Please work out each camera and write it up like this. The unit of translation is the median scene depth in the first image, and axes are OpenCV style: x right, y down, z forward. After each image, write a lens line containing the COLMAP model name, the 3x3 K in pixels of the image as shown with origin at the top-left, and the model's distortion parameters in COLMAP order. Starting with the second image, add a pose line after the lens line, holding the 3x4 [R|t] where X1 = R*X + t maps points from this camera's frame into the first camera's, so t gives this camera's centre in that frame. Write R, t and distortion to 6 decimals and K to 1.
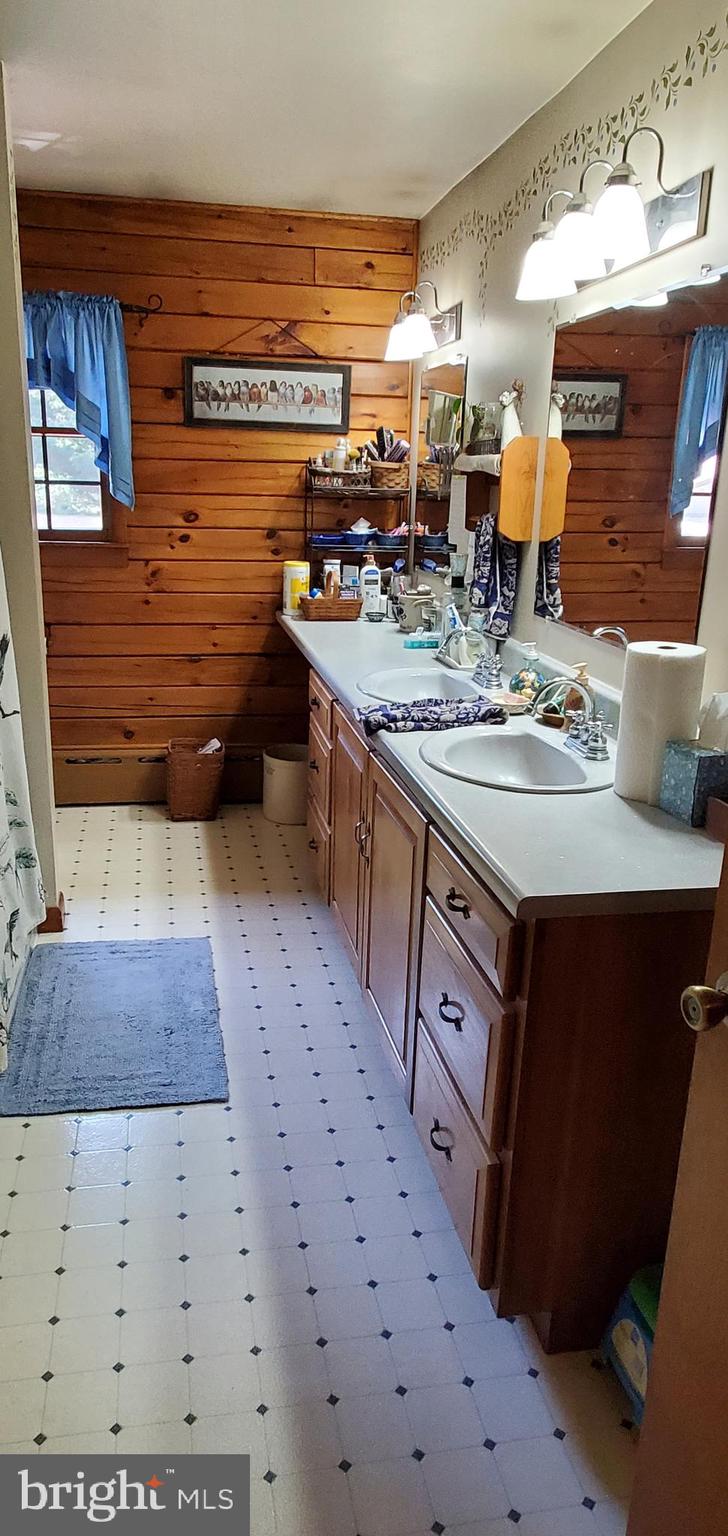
lens RADIAL K [[1005.5, 0, 347.0], [0, 1005.5, 784.7], [0, 0, 1]] dist [0.004029, -0.004872]
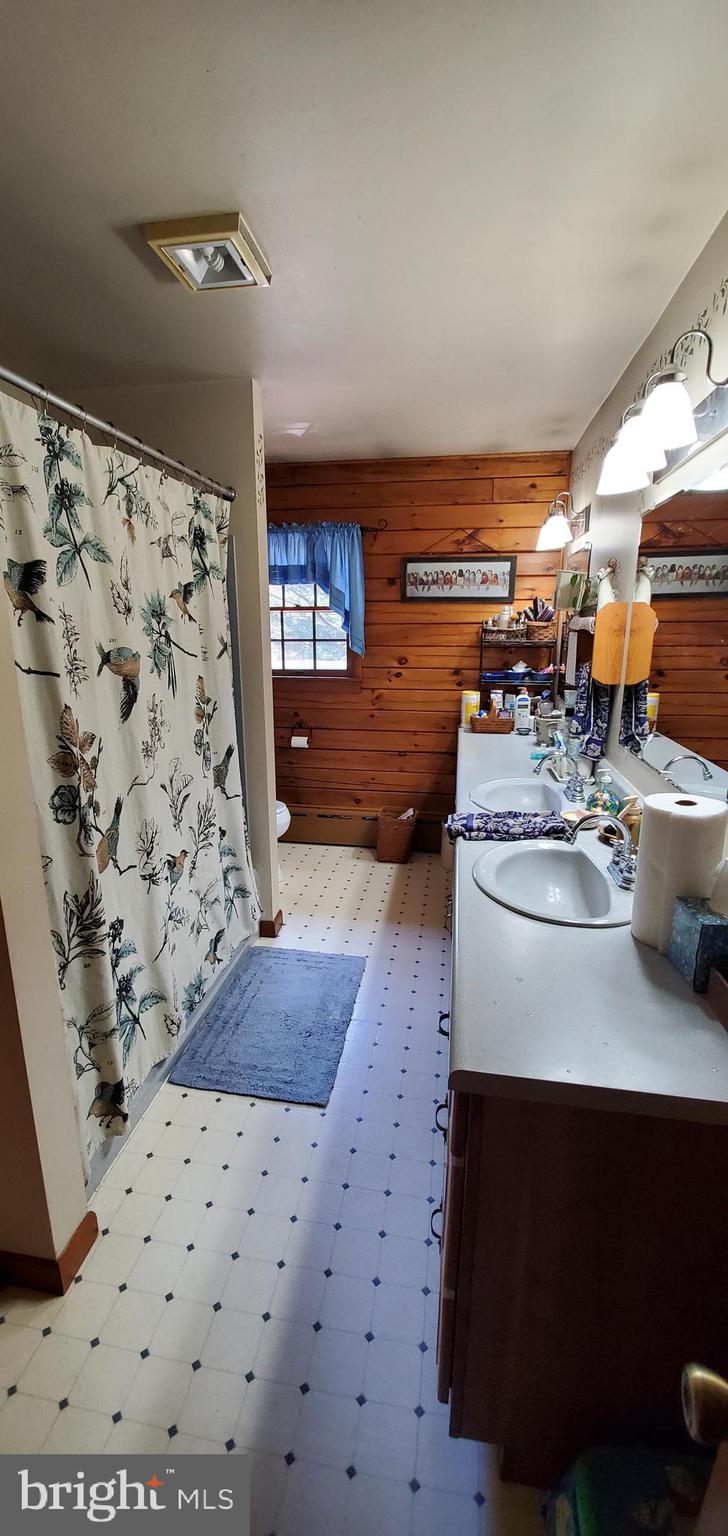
lens RADIAL K [[605.5, 0, 354.1], [0, 605.5, 770.6], [0, 0, 1]] dist [0.015755, -0.018364]
pose [[0.938160, 0.054689, -0.341855, 0.101310], [-0.076772, 0.995723, -0.051394, -0.053557], [0.337582, 0.074461, 0.938346, 0.142884]]
